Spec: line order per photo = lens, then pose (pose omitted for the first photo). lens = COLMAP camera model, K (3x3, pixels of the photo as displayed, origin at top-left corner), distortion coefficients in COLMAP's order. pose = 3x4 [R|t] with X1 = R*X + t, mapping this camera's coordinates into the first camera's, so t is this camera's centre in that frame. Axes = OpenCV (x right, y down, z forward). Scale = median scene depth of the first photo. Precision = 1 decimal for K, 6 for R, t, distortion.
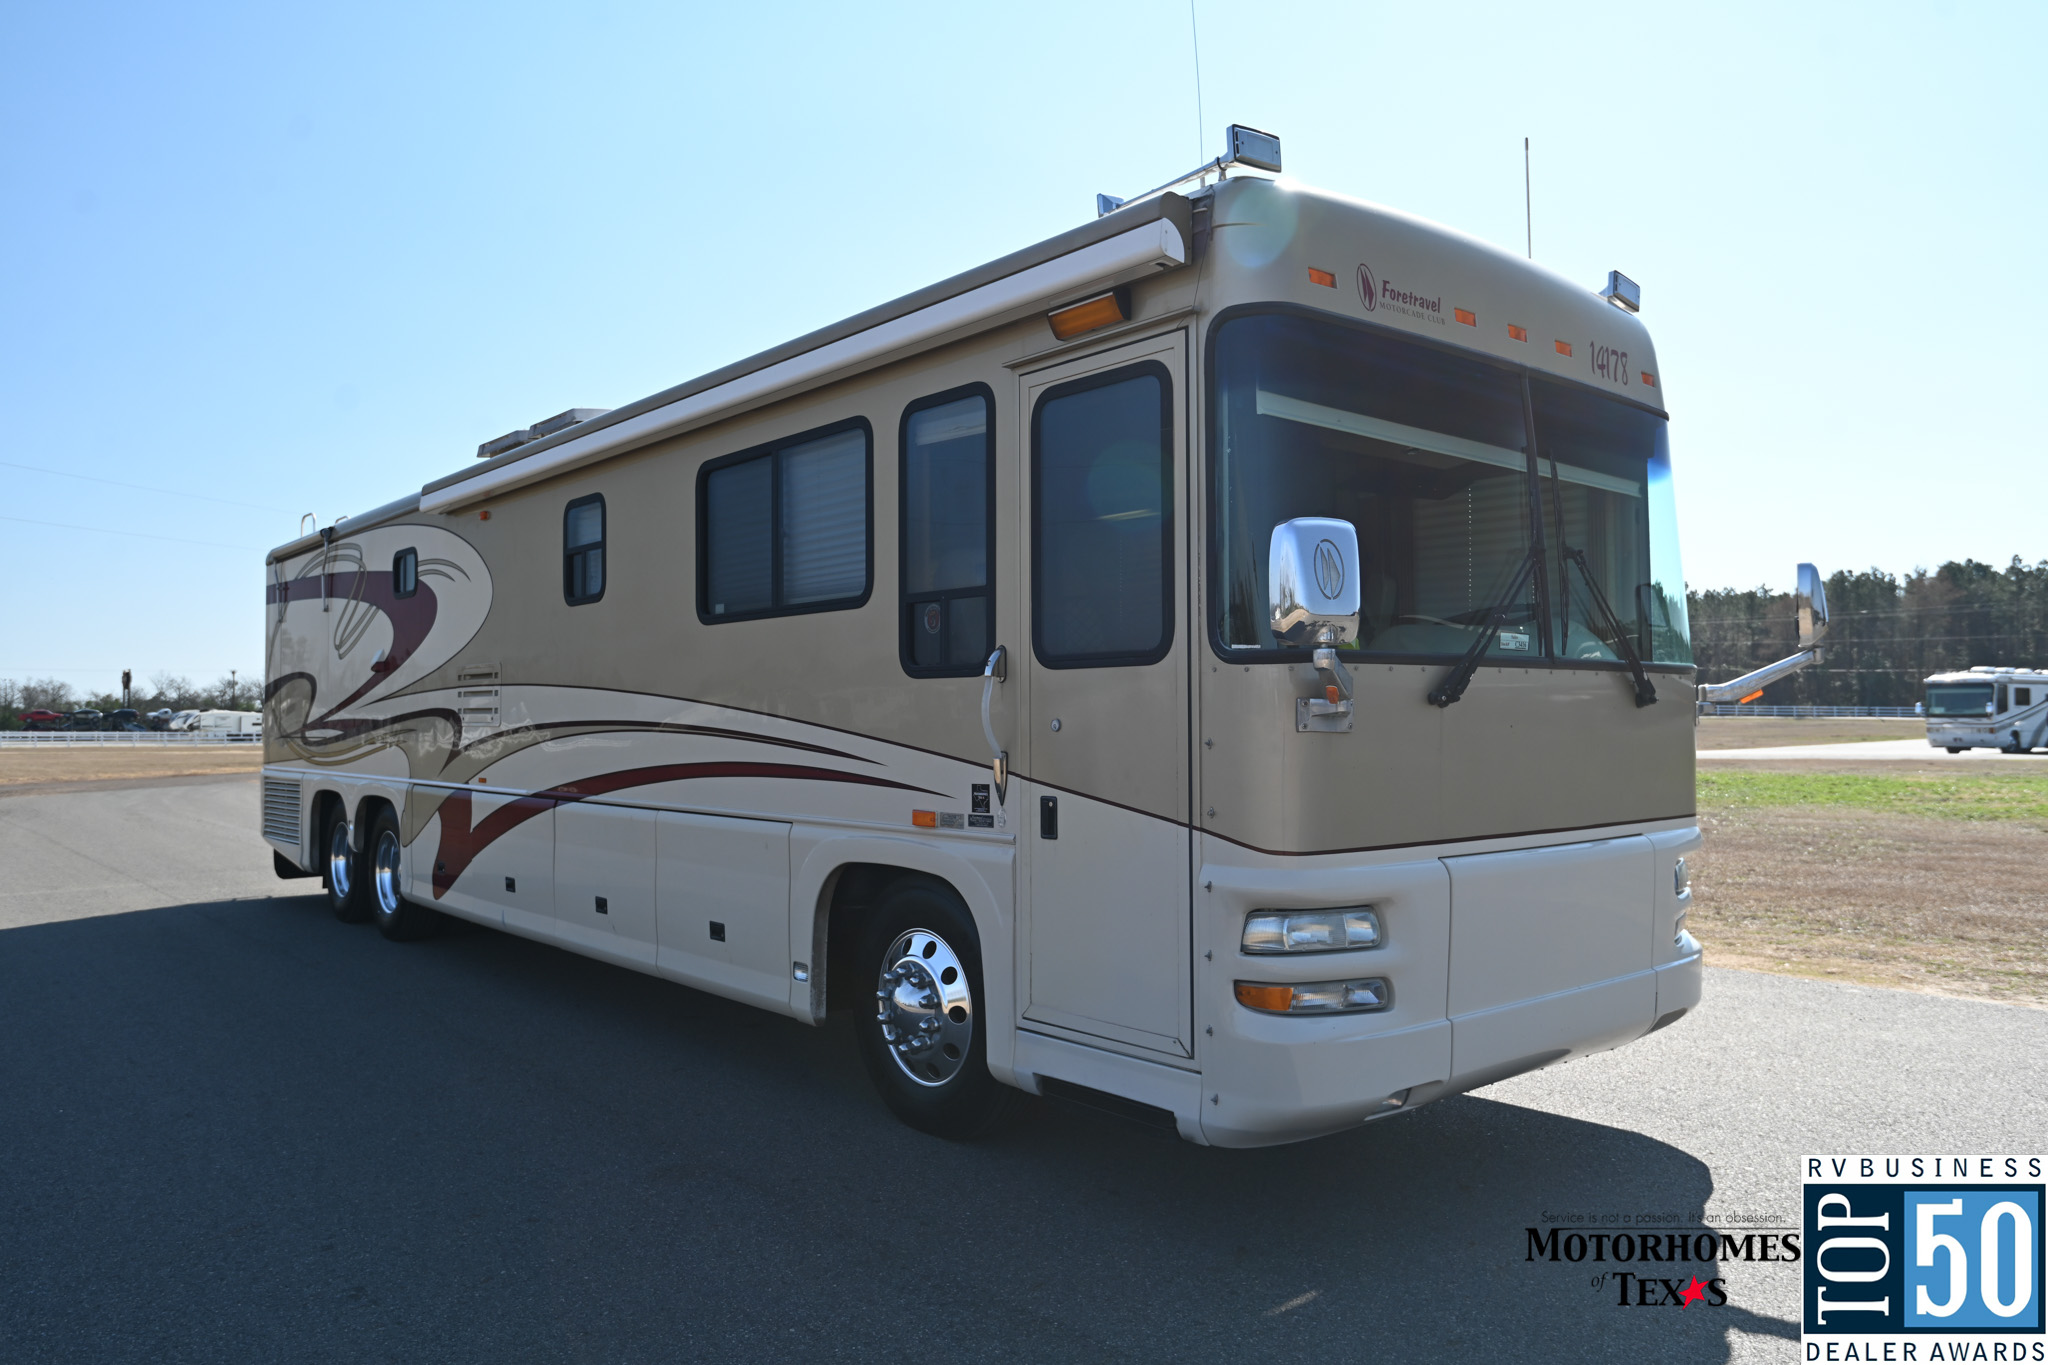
lens RADIAL K [[1421.8, 0, 1024.0], [0, 1421.8, 682.5], [0, 0, 1]] dist [-0.005242, -0.002608]
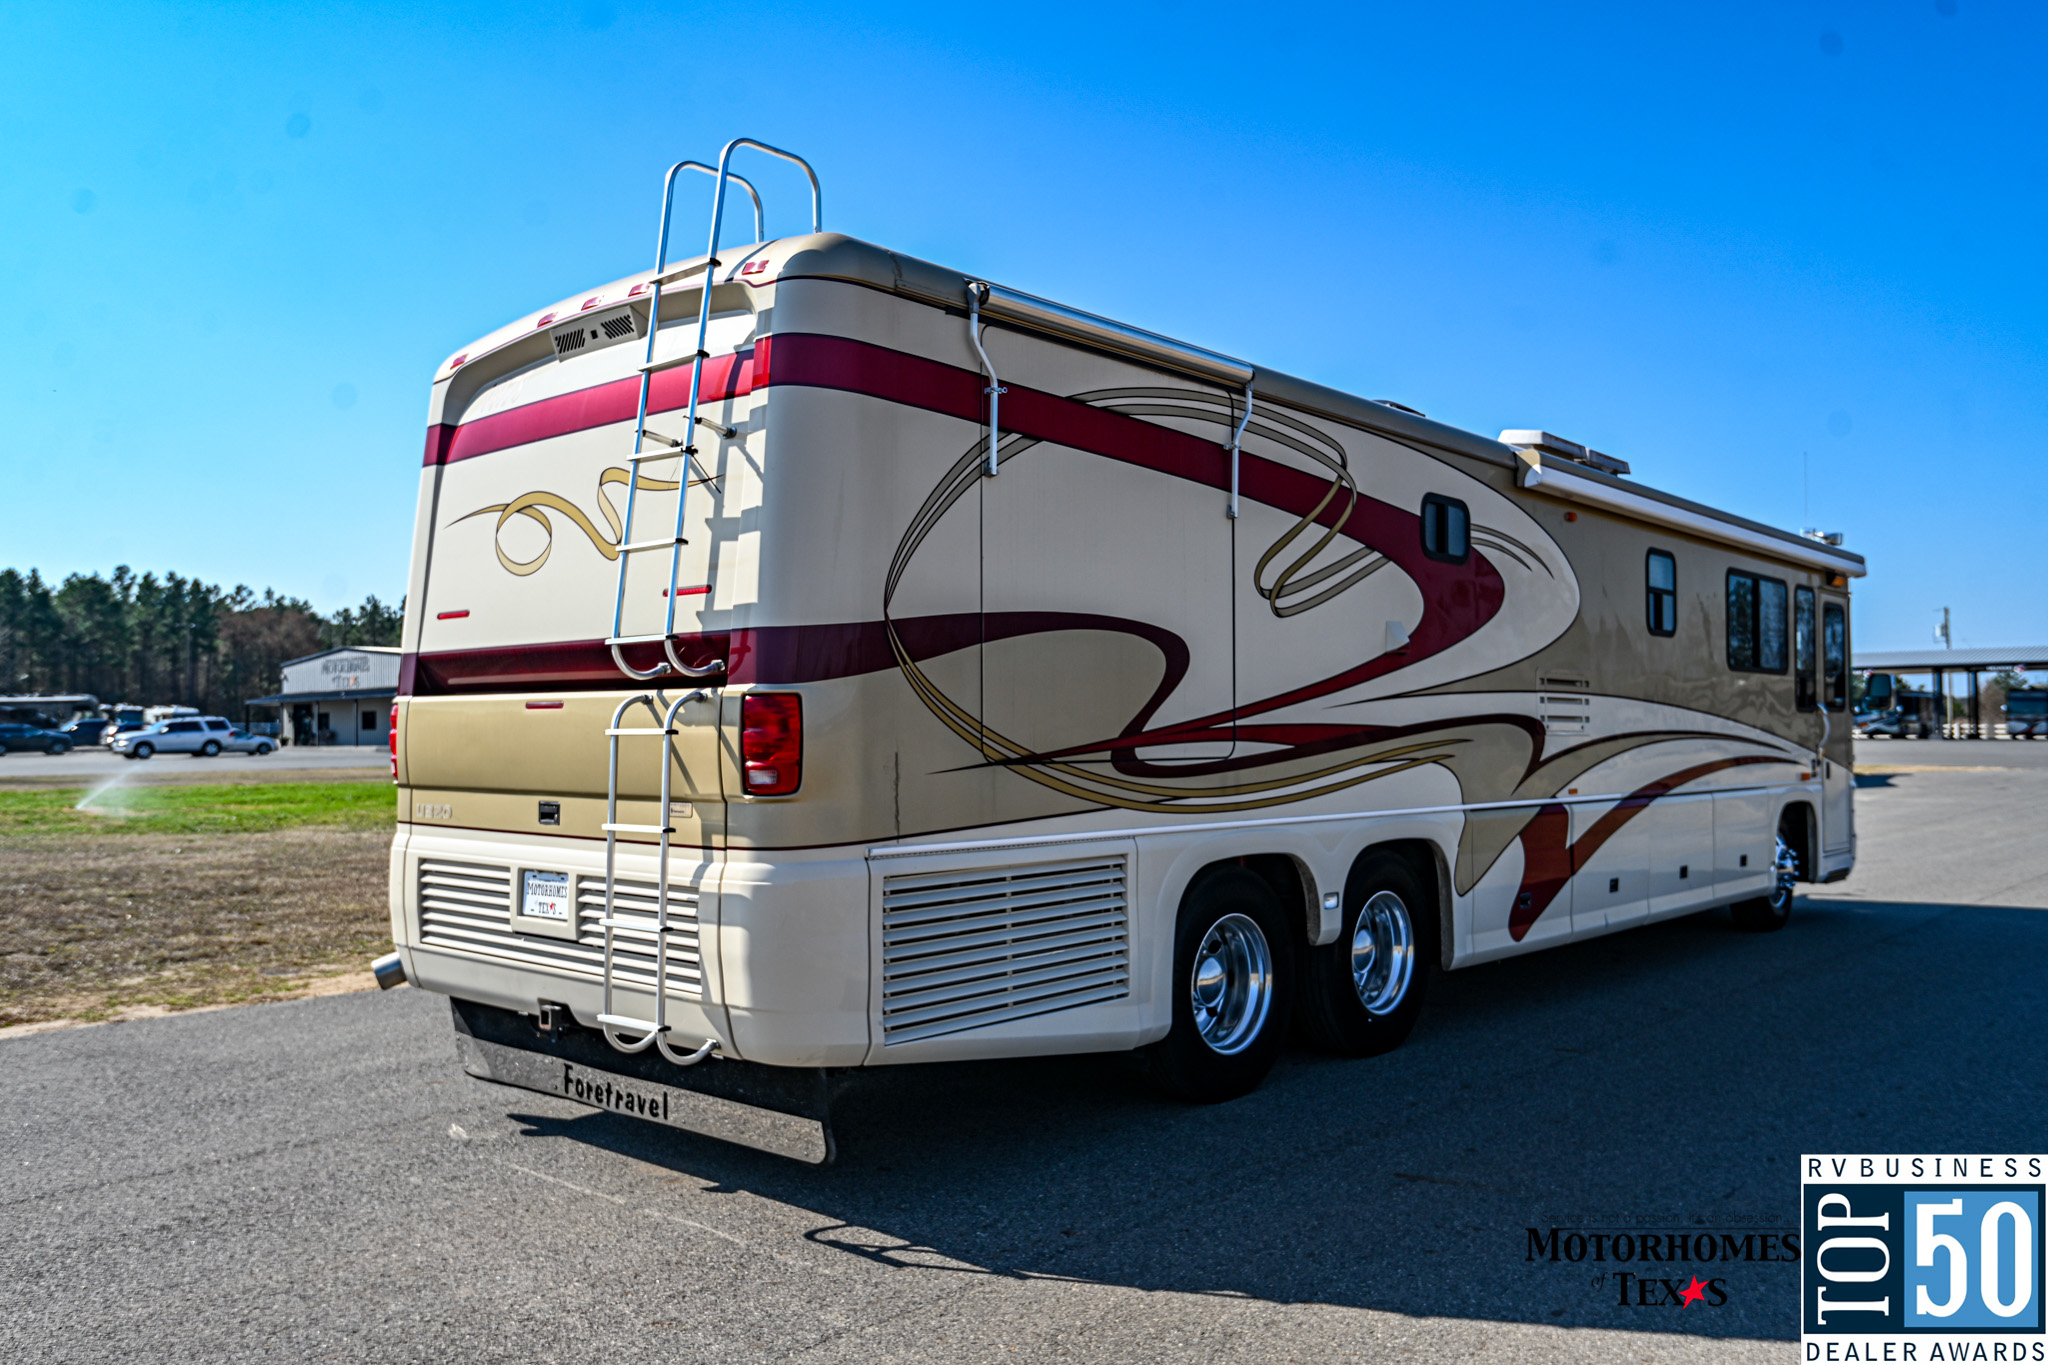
lens RADIAL K [[1574.5, 0, 1024.1], [0, 1574.5, 695.5], [0, 0, 1]] dist [-0.001536, -0.000349]
pose [[-0.135496, 0.032695, 0.990238, -1.320852], [-0.021634, 0.999119, -0.035948, 0.047768], [-0.990542, -0.026294, -0.134669, 1.439598]]
